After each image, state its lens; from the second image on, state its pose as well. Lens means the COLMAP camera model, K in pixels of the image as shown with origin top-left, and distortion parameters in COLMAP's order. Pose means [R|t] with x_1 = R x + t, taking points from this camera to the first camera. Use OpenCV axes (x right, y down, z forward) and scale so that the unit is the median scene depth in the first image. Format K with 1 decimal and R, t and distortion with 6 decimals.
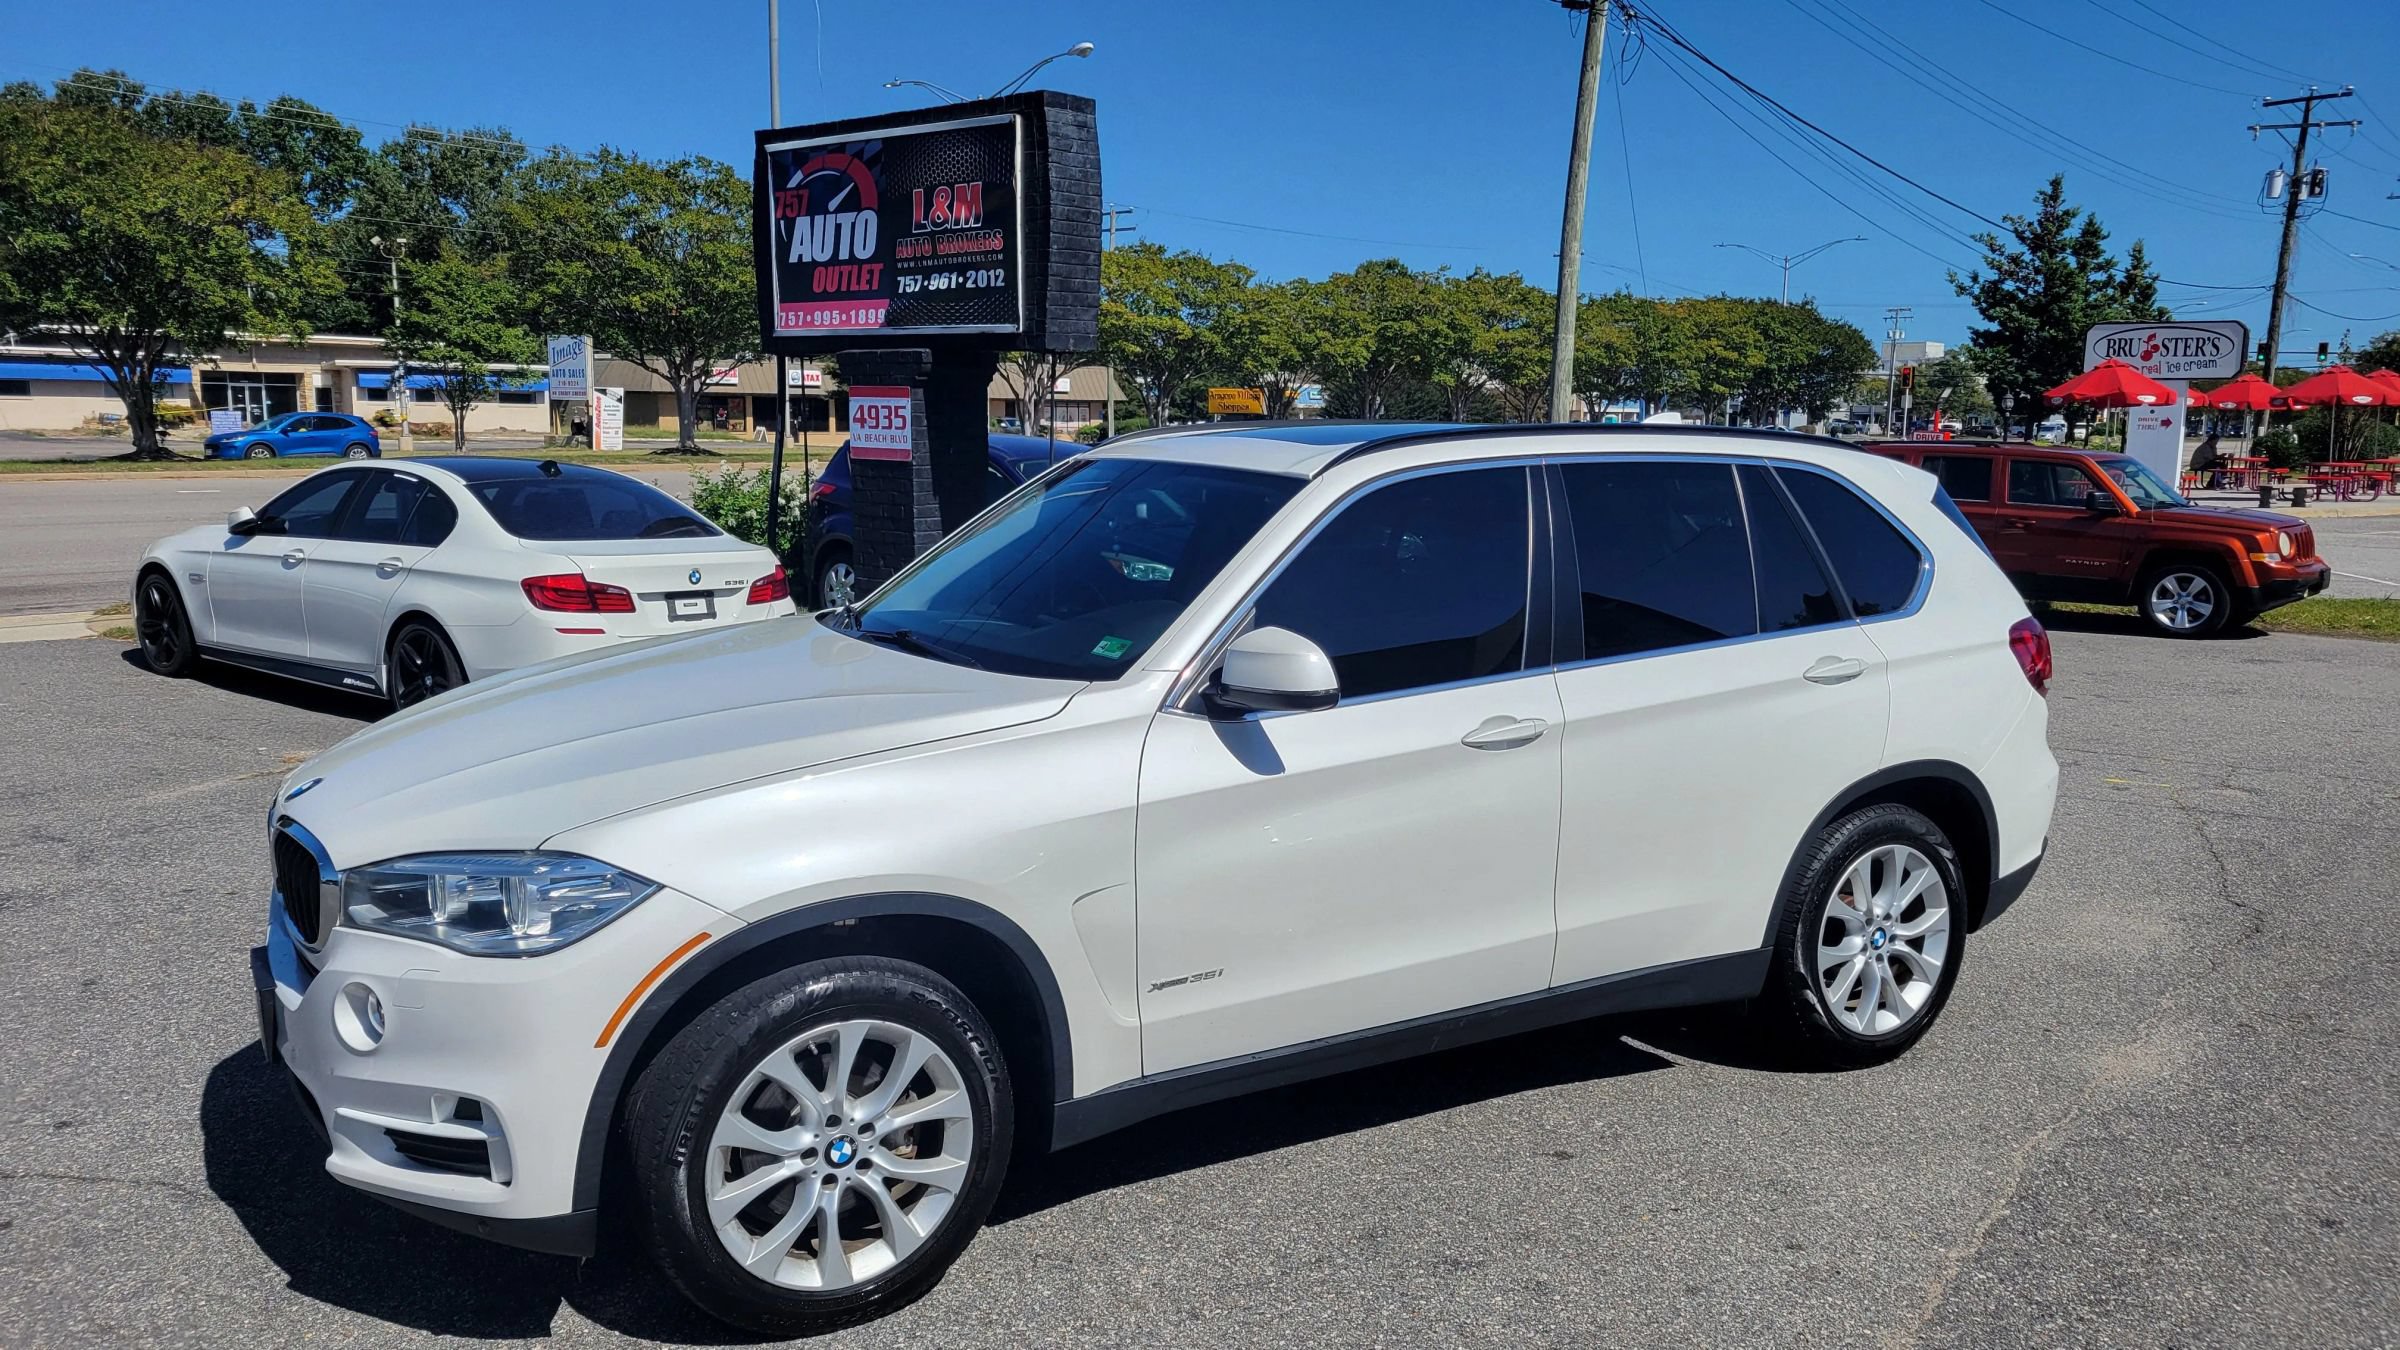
lens RADIAL K [[1804.6, 0, 1215.0], [0, 1804.6, 679.3], [0, 0, 1]] dist [0.048820, -0.032351]
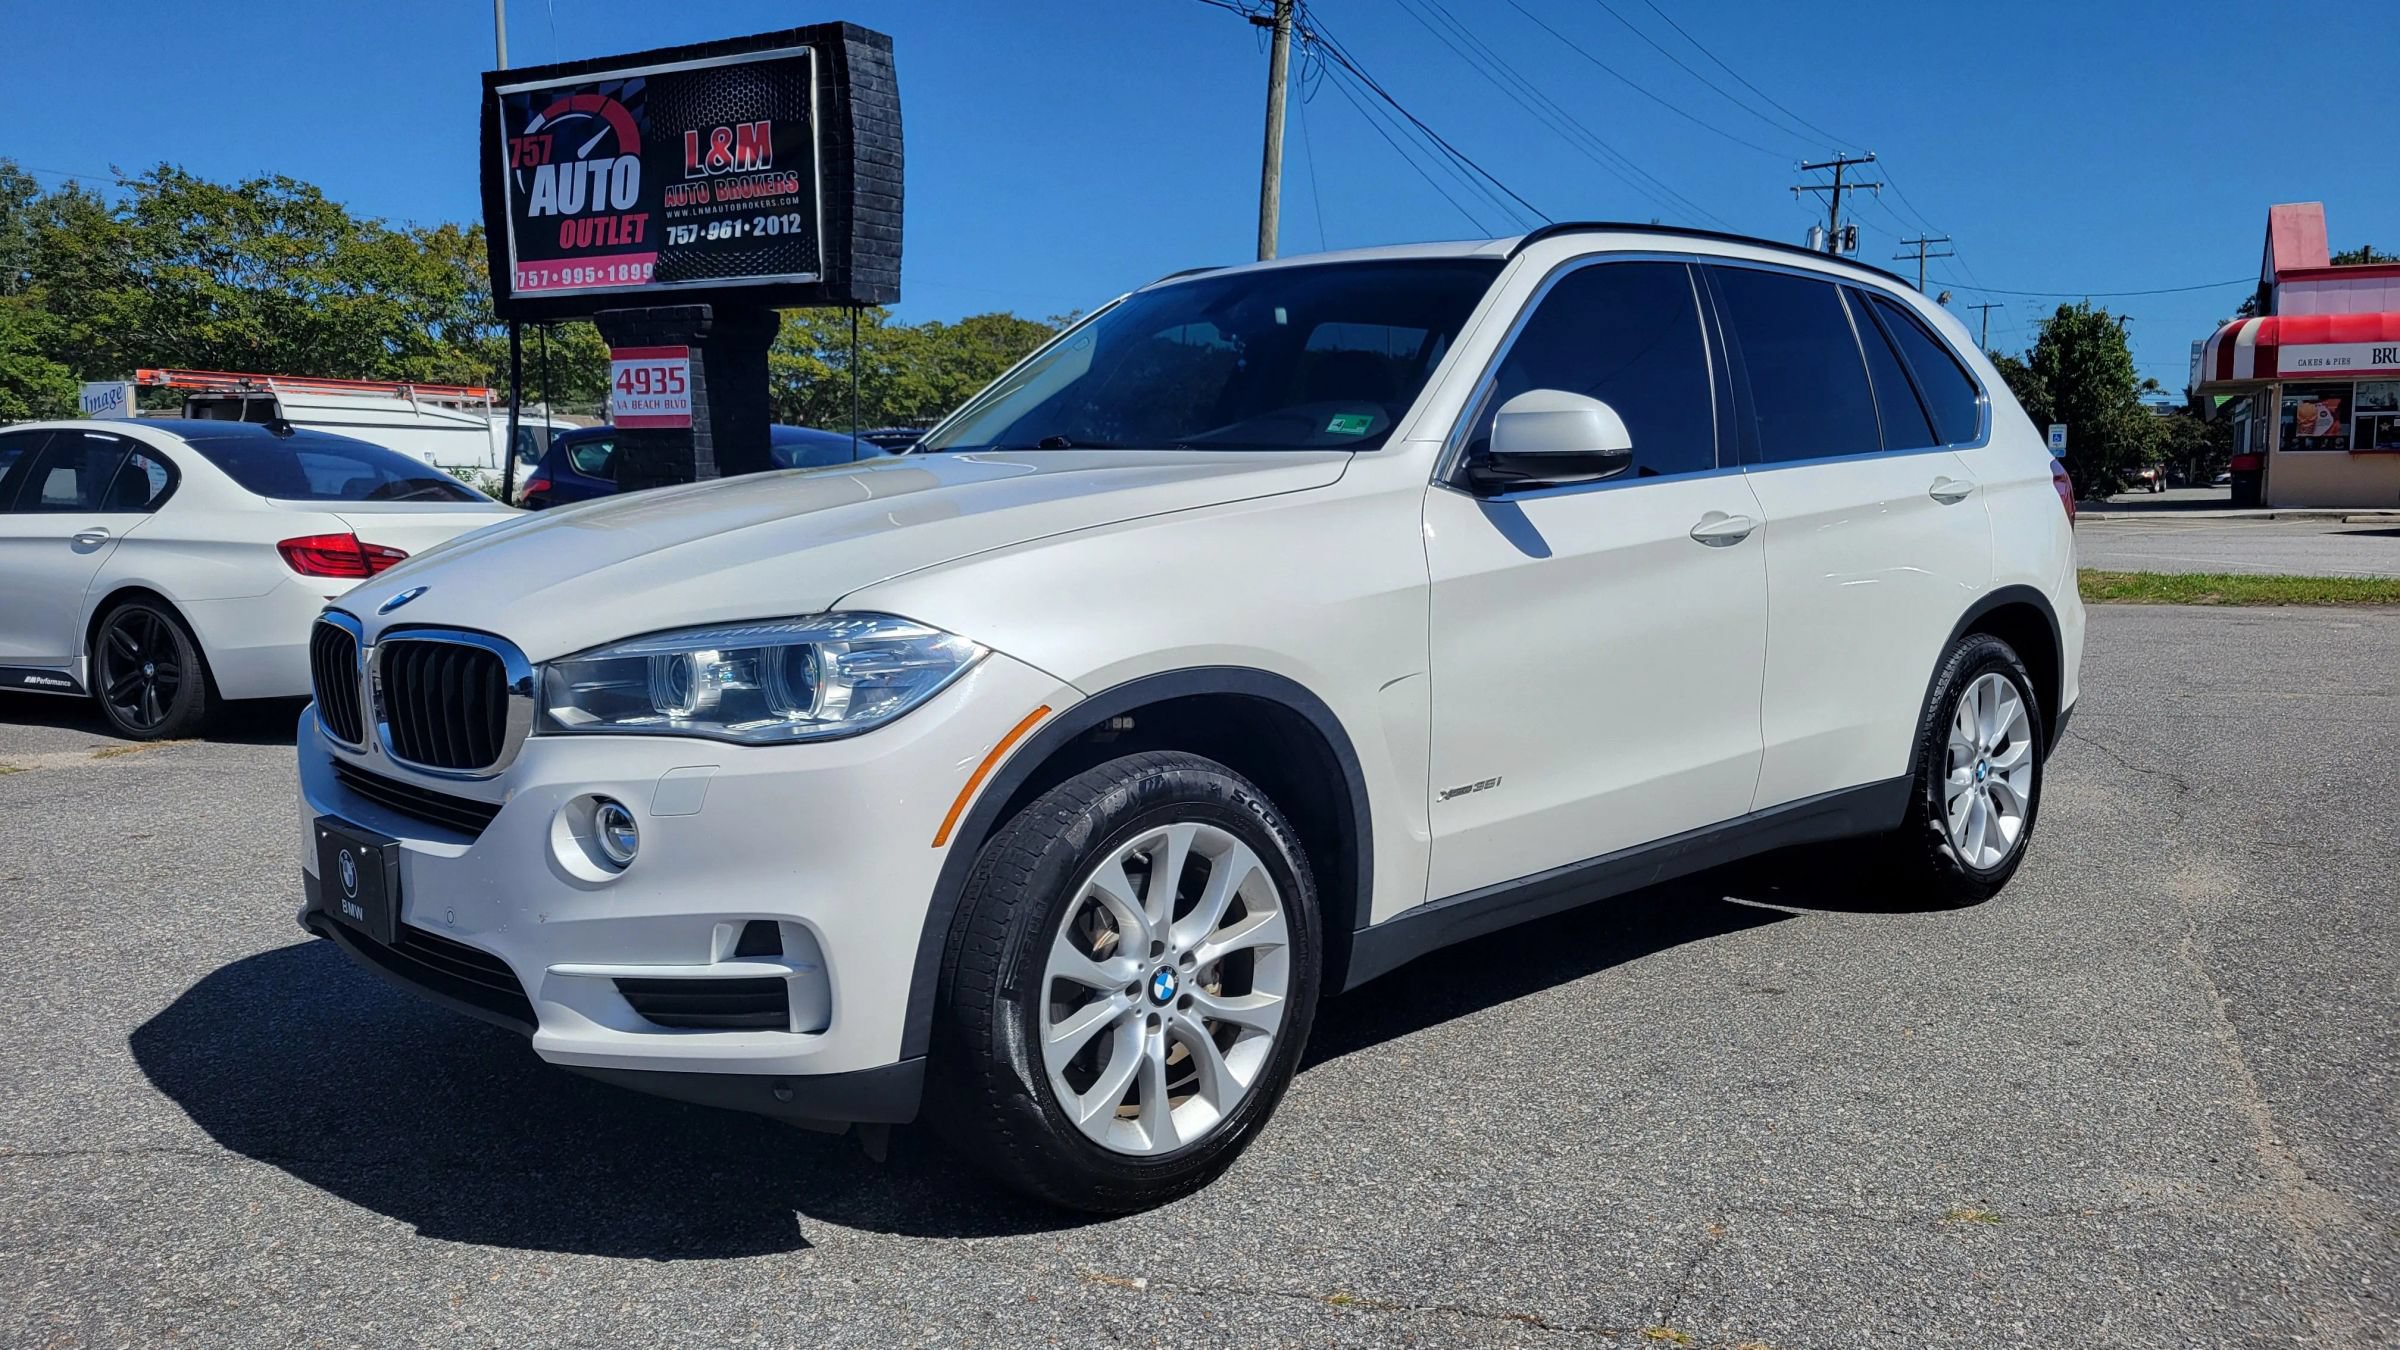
lens RADIAL K [[1804.6, 0, 1221.5], [0, 1804.6, 667.1], [0, 0, 1]] dist [0.048820, -0.032351]
pose [[0.975848, -0.040404, 0.214681, -0.127388], [0.048723, 0.998247, -0.033599, 0.051854], [-0.212947, 0.043248, 0.976106, 0.064166]]
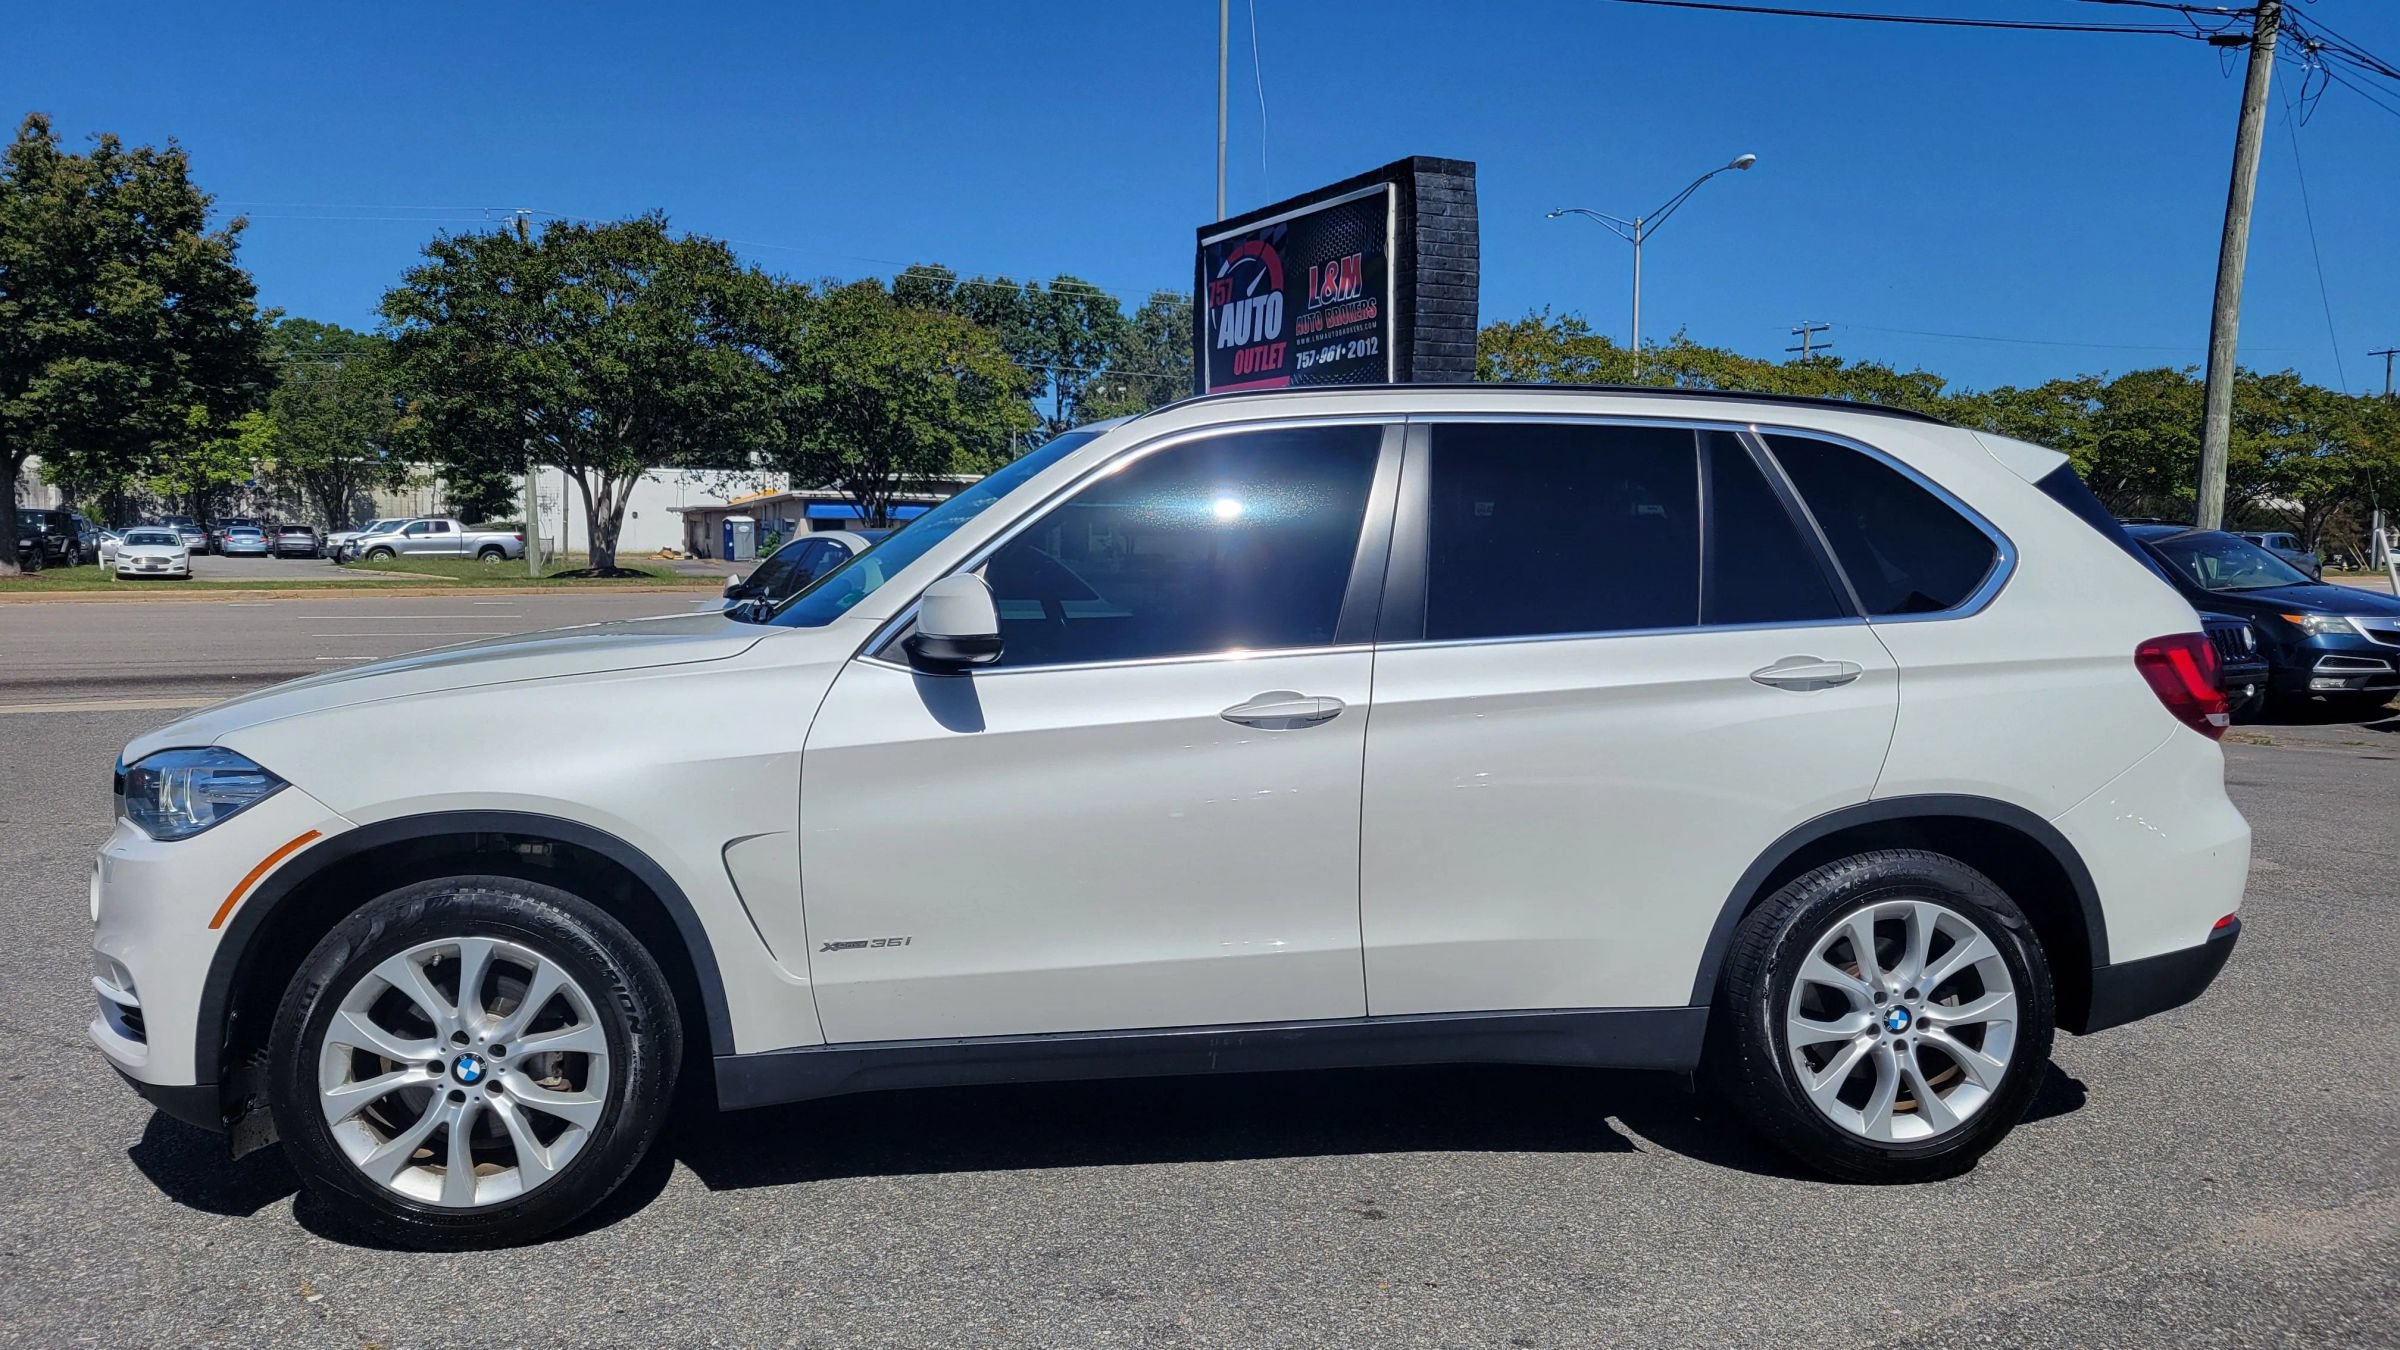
lens RADIAL K [[1804.6, 0, 1204.2], [0, 1804.6, 662.9], [0, 0, 1]] dist [0.048820, -0.032351]
pose [[0.922606, 0.019303, -0.385259, 0.201532], [-0.051130, 0.996054, -0.072538, 0.031565], [0.382339, 0.086622, 0.919953, 0.073622]]
